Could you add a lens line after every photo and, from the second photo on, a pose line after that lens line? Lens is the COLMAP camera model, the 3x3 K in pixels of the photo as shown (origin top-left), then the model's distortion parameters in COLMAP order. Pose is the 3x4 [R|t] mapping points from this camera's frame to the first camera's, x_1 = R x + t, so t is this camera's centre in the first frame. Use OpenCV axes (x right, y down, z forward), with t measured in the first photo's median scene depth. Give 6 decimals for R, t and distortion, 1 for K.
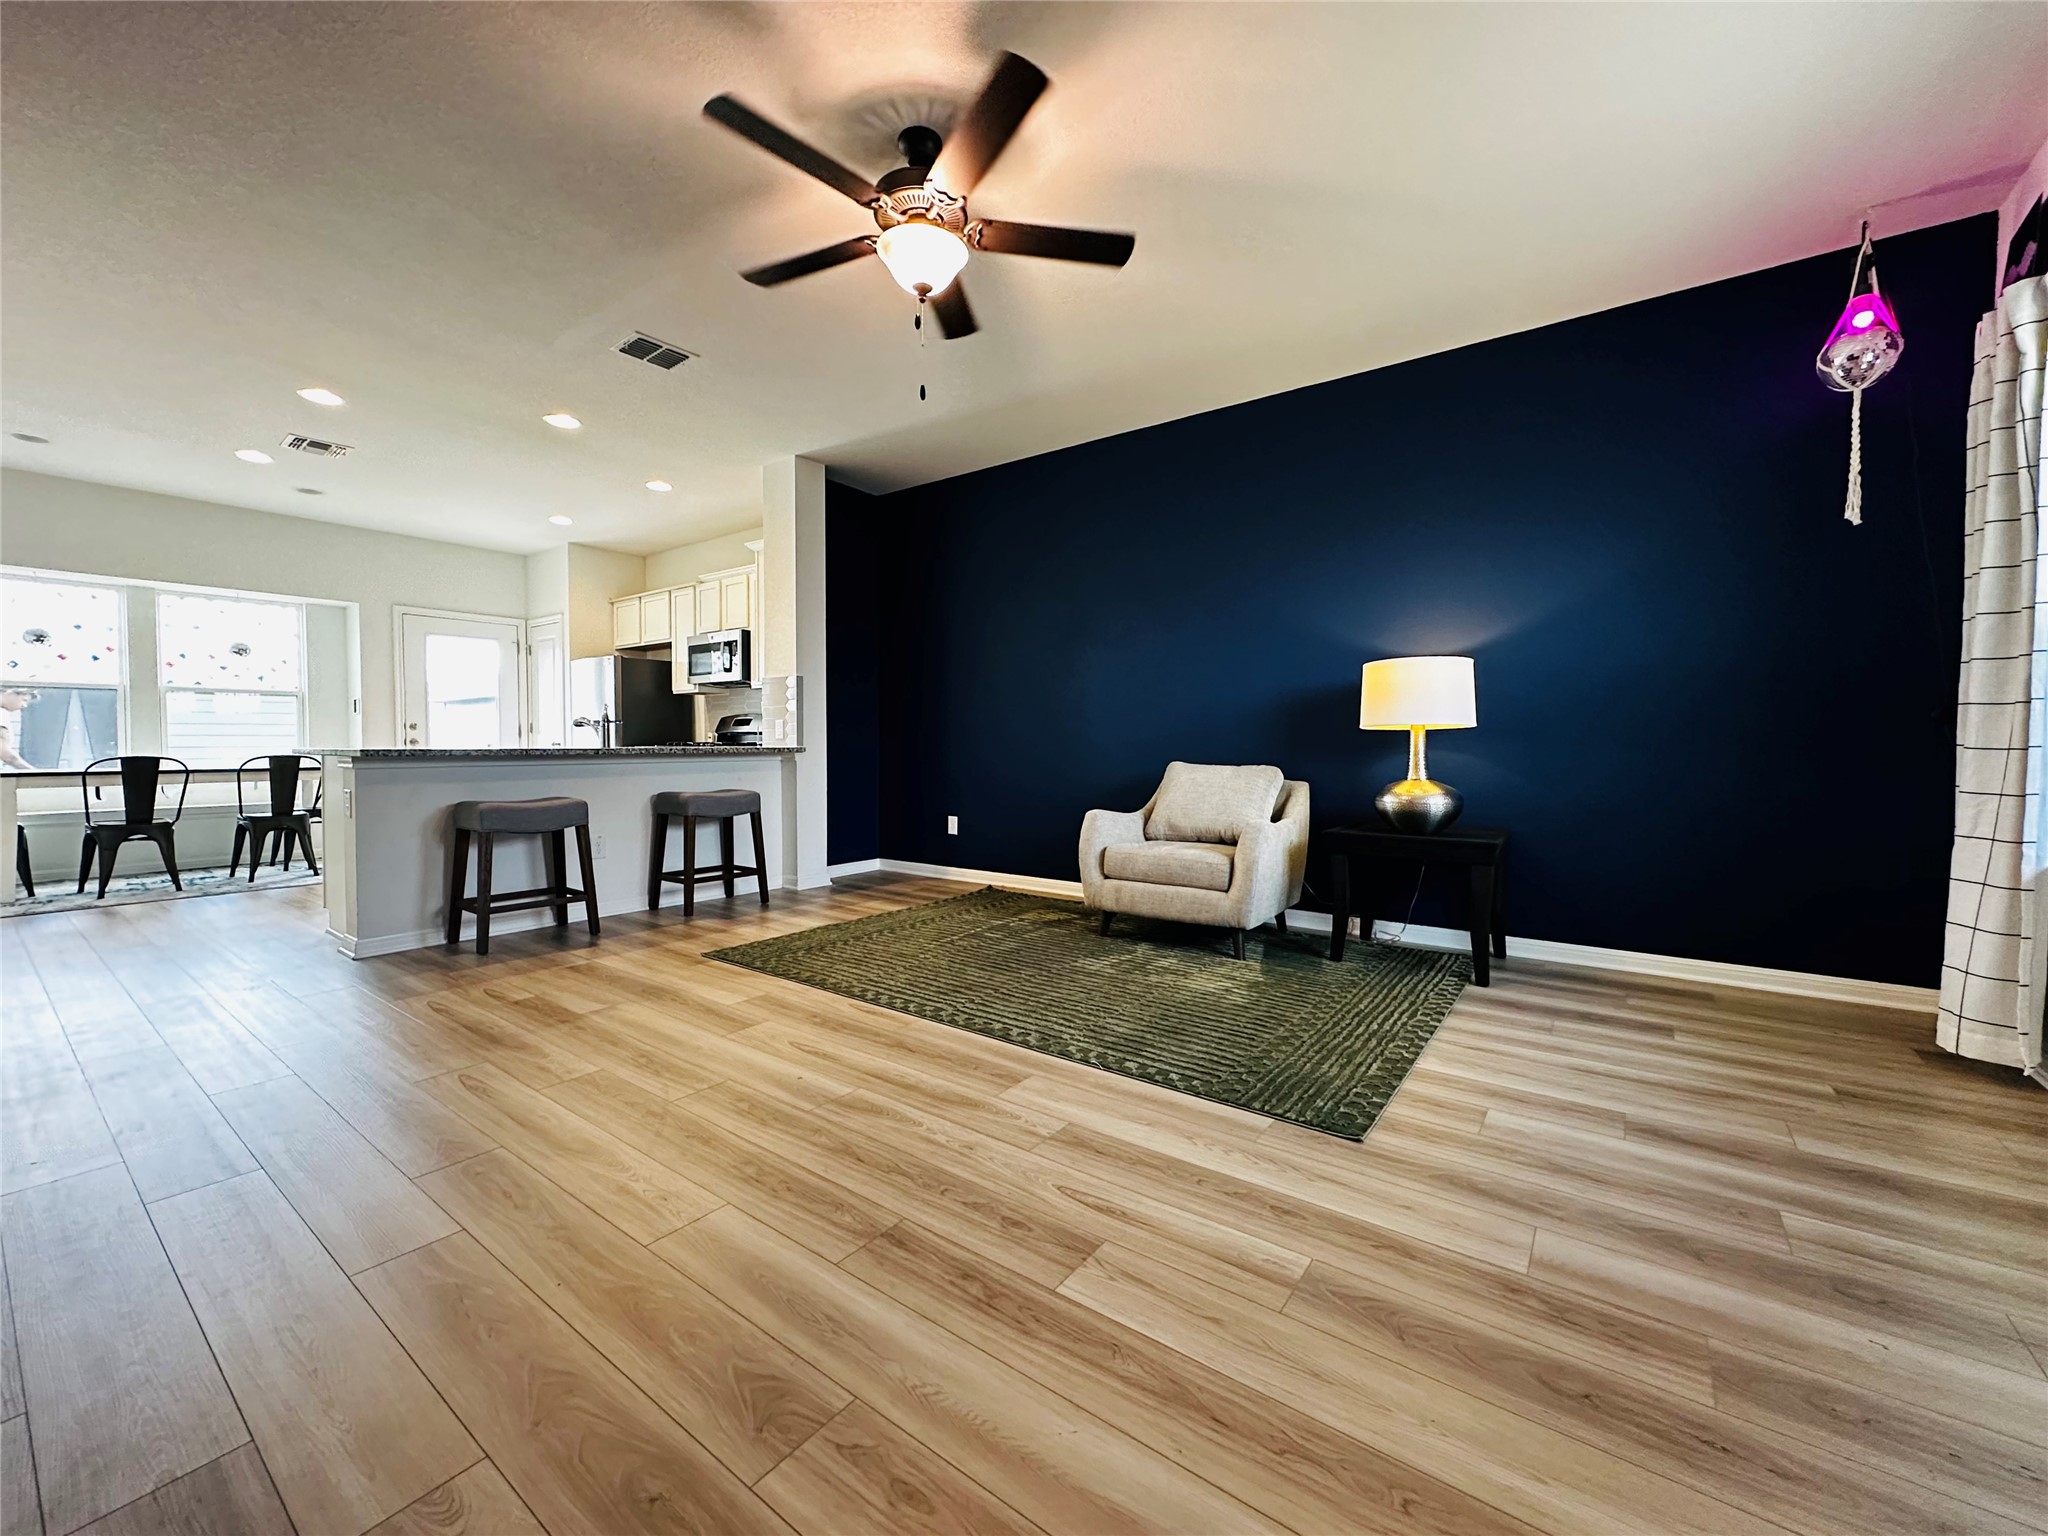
lens RADIAL K [[814.0, 0, 1024.0], [0, 814.0, 768.0], [0, 0, 1]] dist [-0.002722, -0.000171]
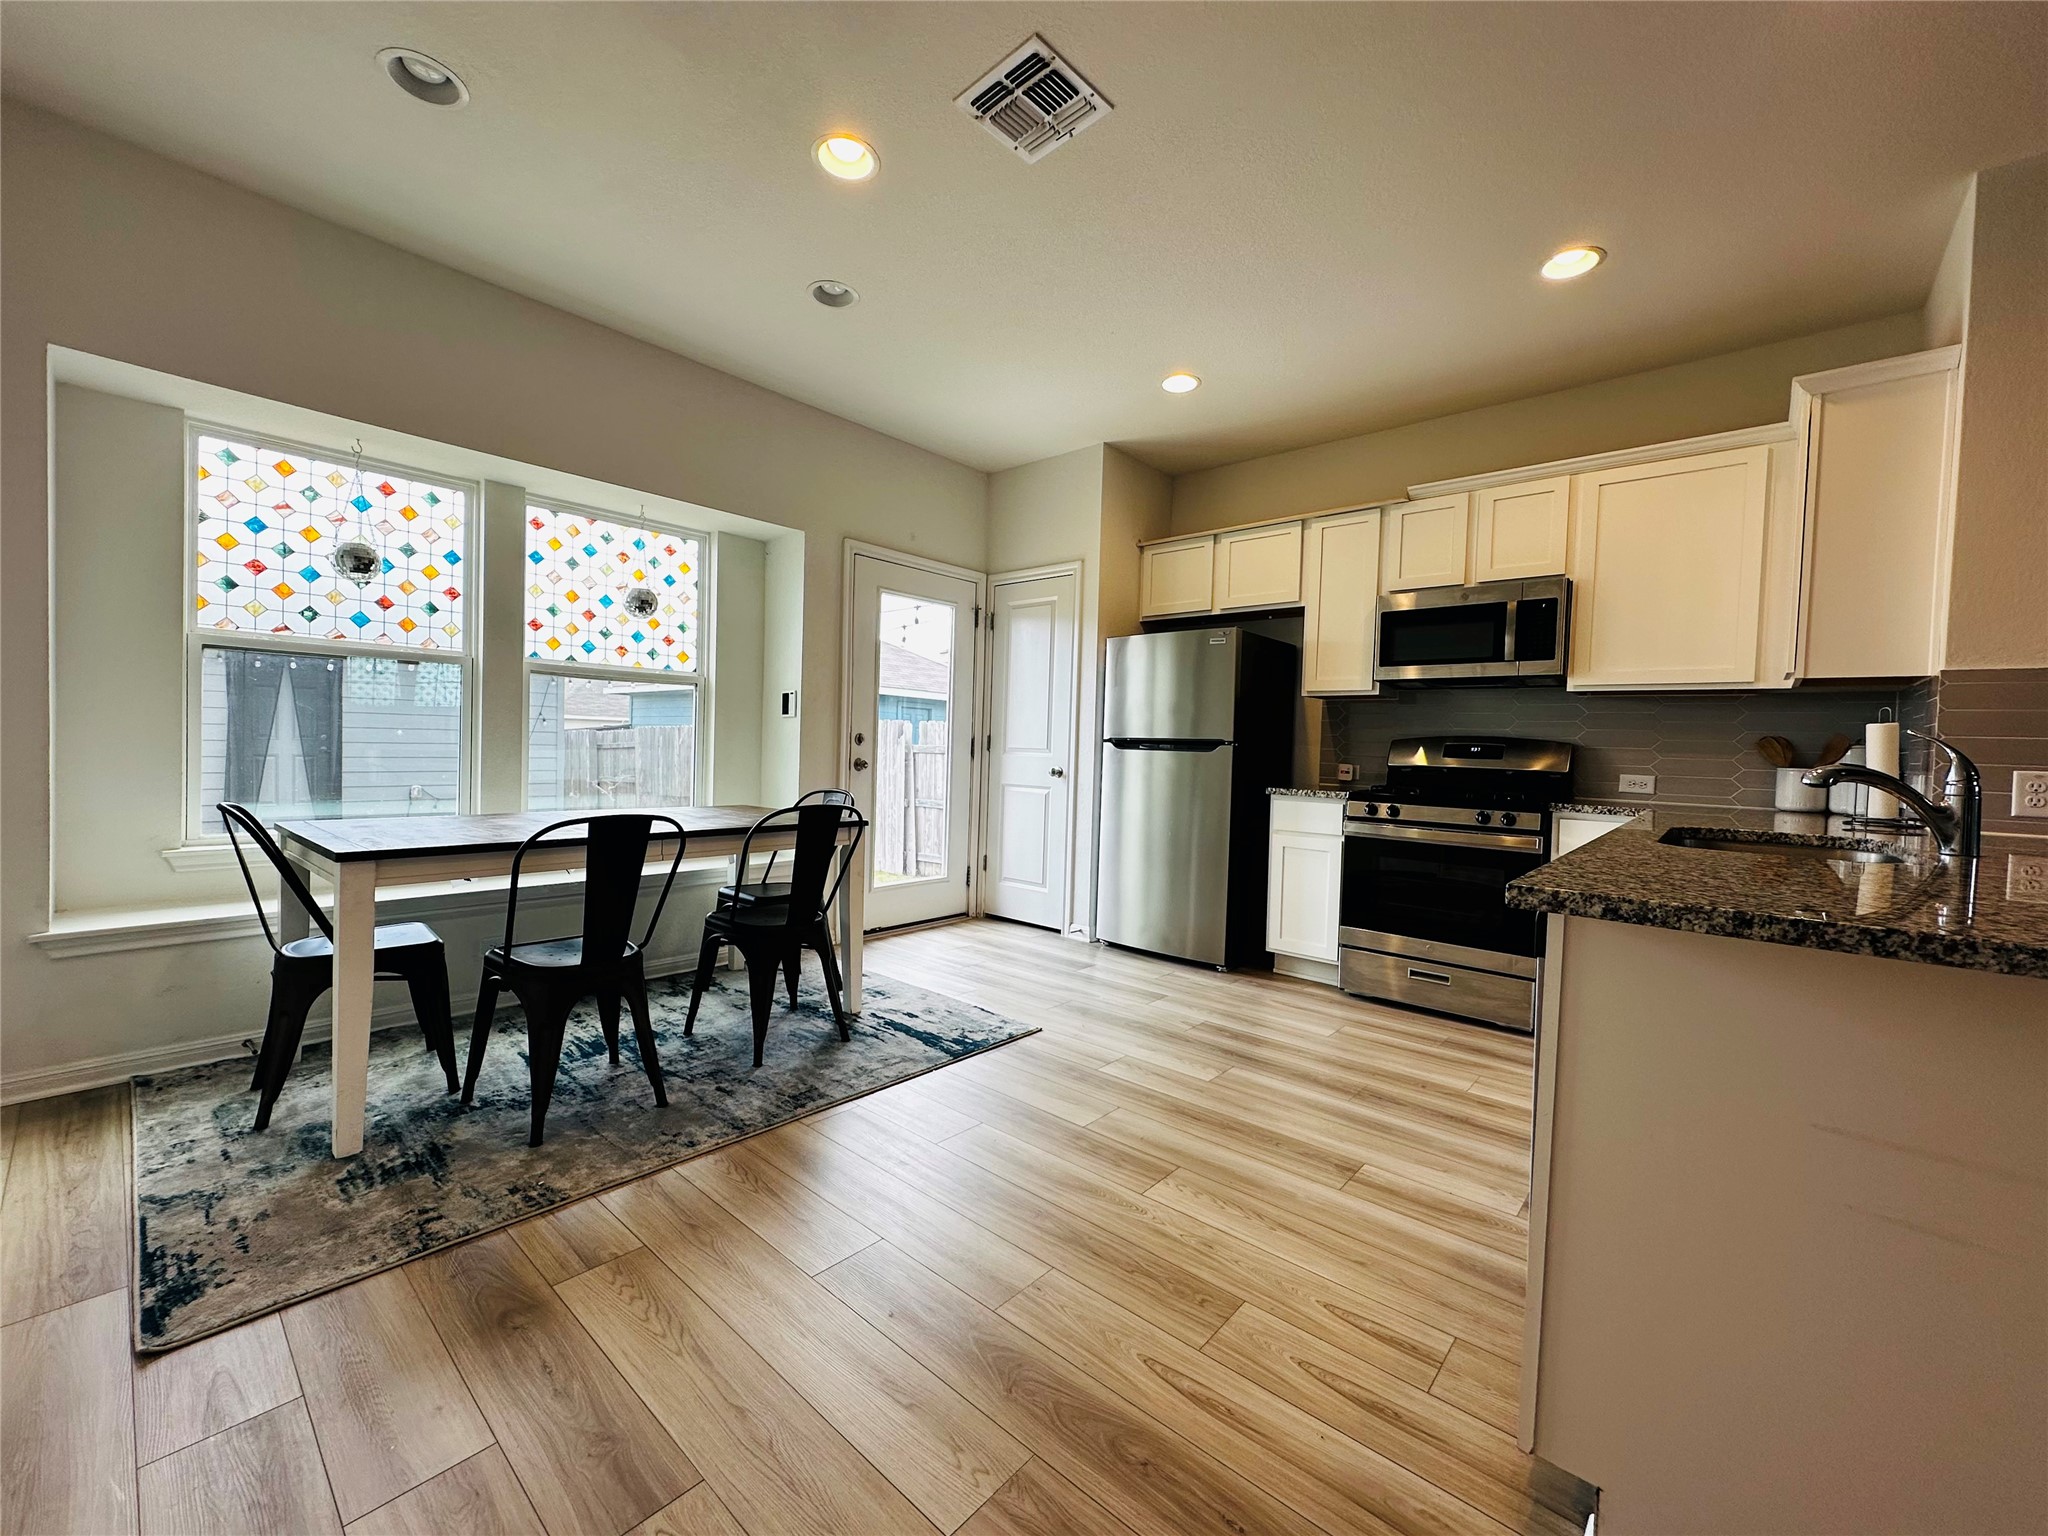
lens RADIAL K [[814.0, 0, 1024.0], [0, 814.0, 768.0], [0, 0, 1]] dist [-0.002722, -0.000171]
pose [[0.997327, 0.029092, -0.067031, -1.098777], [-0.029471, 0.999555, -0.004686, -0.053383], [0.066865, 0.006649, 0.997740, 0.737725]]
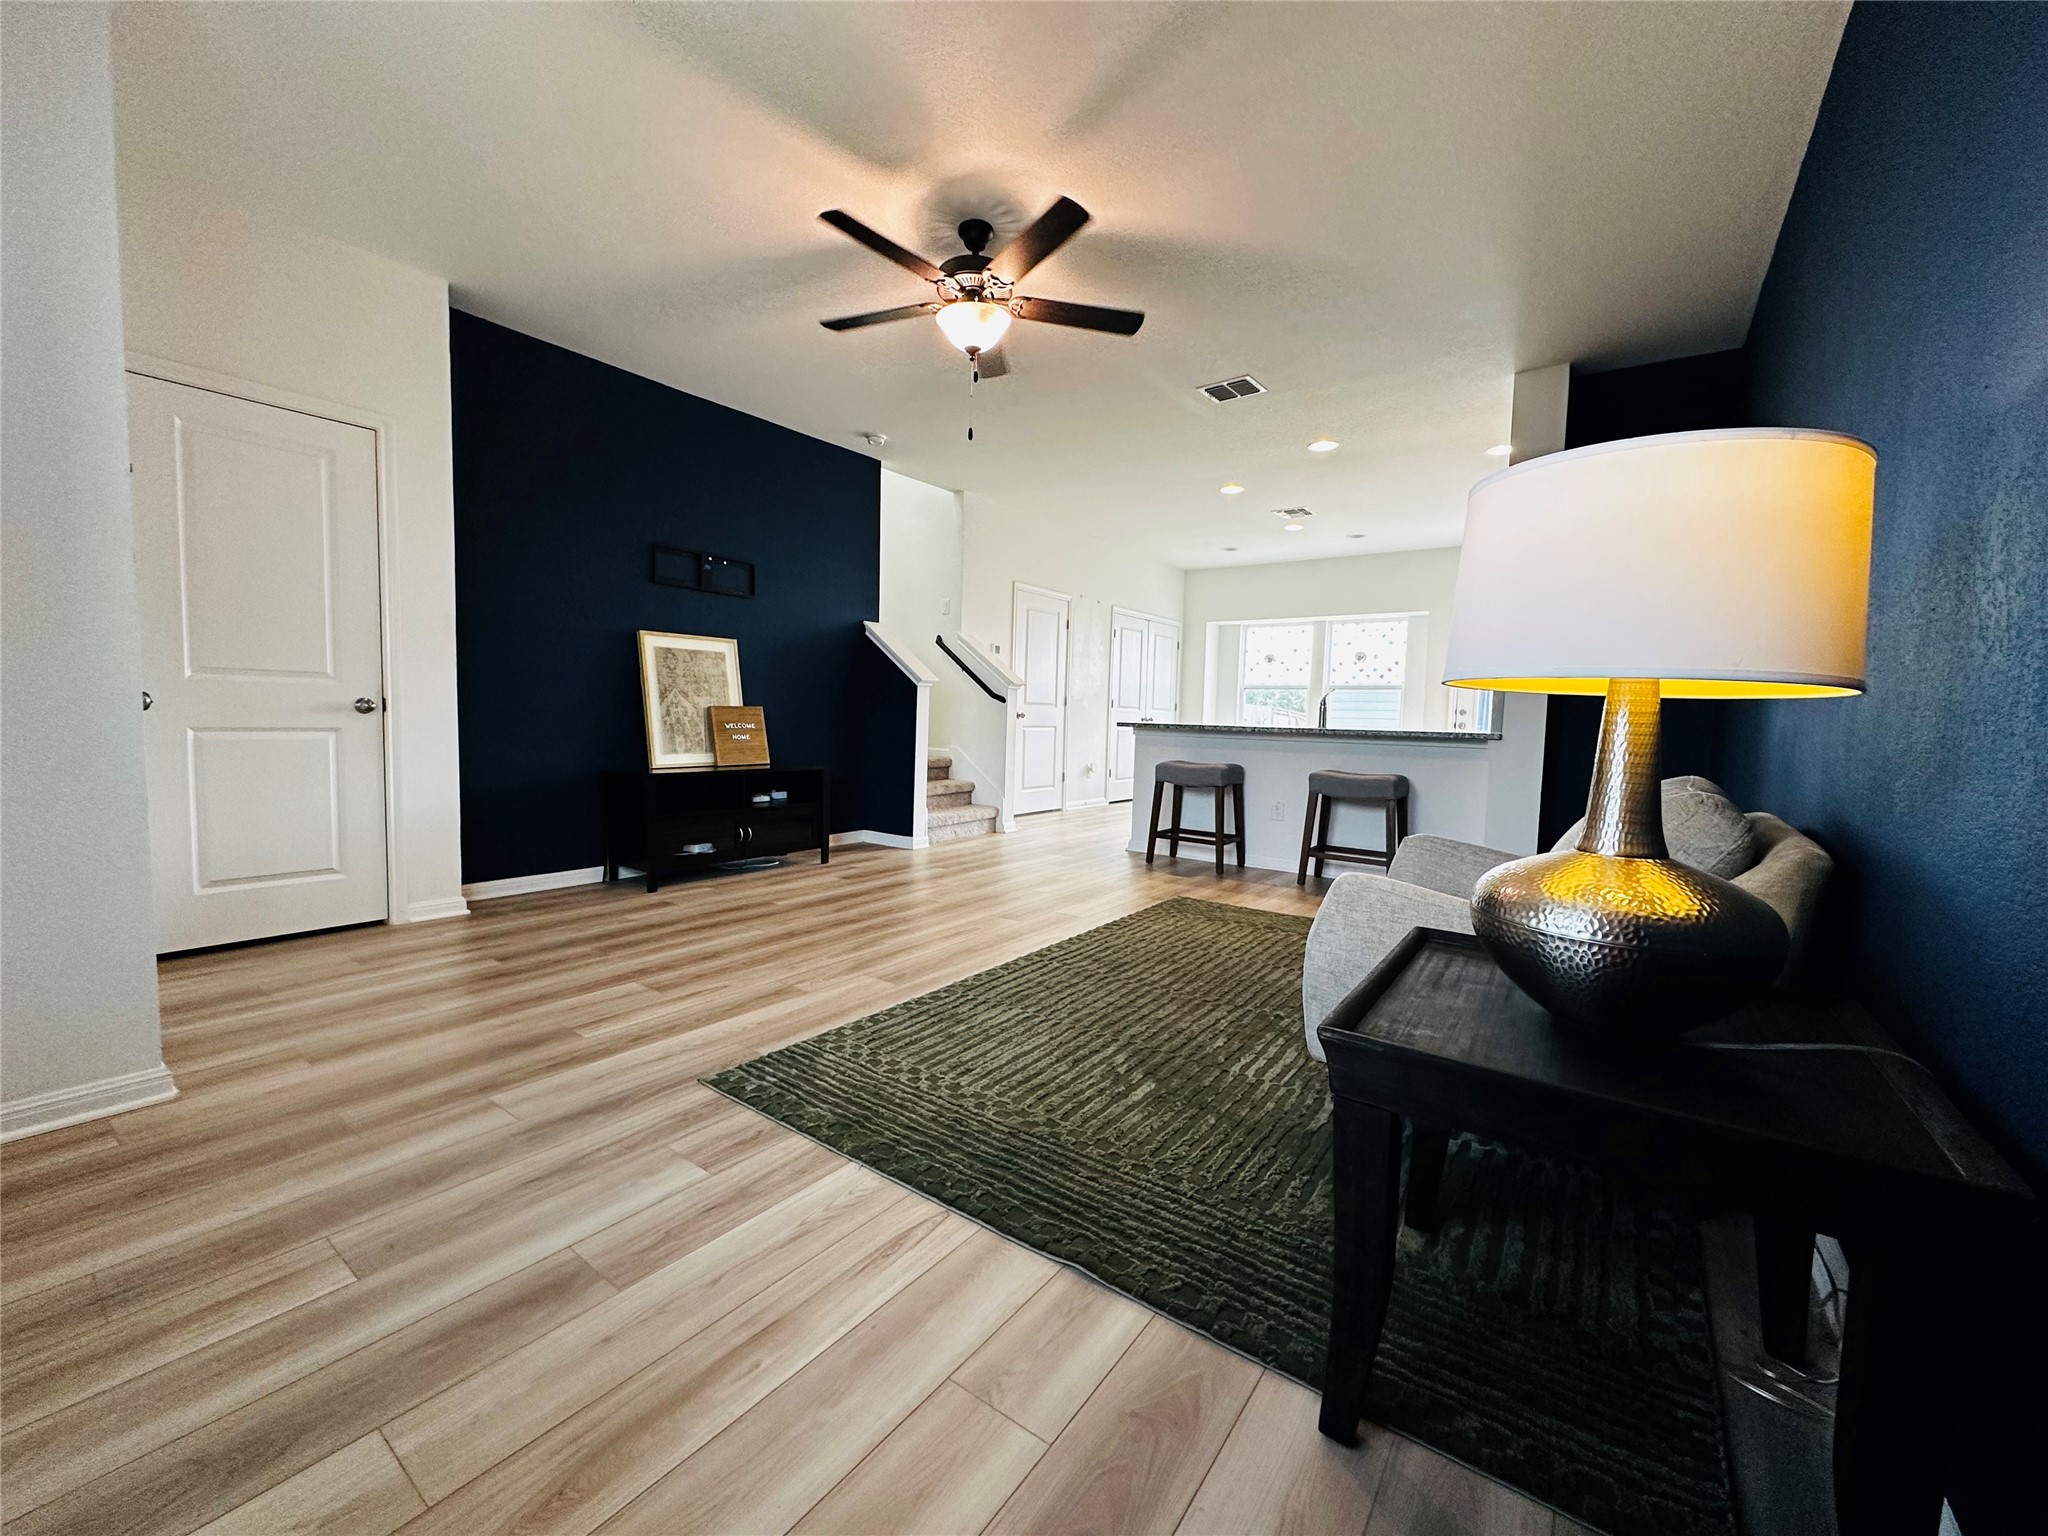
lens RADIAL K [[814.0, 0, 1024.0], [0, 814.0, 768.0], [0, 0, 1]] dist [-0.002722, -0.000171]
pose [[0.007232, 0.066018, -0.997792, 0.766659], [-0.056684, 0.996241, 0.065505, -0.025576], [0.998366, 0.056085, 0.010947, 0.728292]]
